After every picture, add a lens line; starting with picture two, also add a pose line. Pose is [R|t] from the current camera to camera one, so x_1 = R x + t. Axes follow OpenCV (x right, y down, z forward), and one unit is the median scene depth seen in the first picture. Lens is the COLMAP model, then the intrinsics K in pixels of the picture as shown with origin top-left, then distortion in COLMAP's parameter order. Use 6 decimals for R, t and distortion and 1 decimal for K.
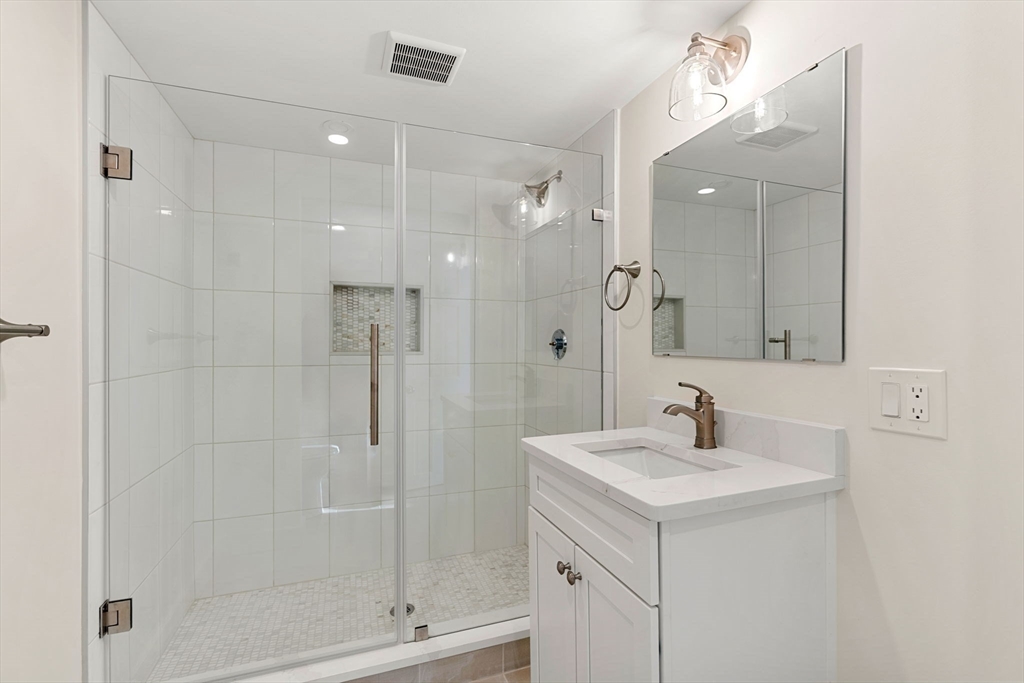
lens RADIAL K [[456.2, 0, 510.8], [0, 456.2, 340.5], [0, 0, 1]] dist [-0.002721, 0.000324]
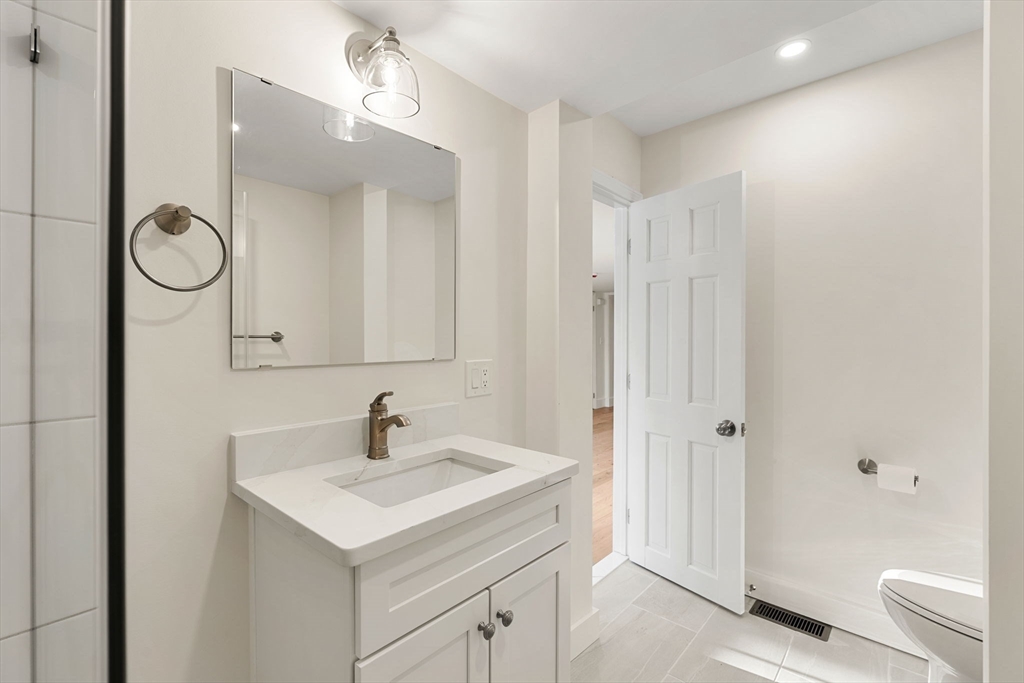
lens RADIAL K [[456.2, 0, 510.8], [0, 456.2, 340.5], [0, 0, 1]] dist [-0.002721, 0.000324]
pose [[-0.465154, -0.011569, 0.885154, -0.704114], [-0.010321, 0.999918, 0.007645, -0.028616], [-0.885170, -0.005579, -0.465235, 1.513222]]
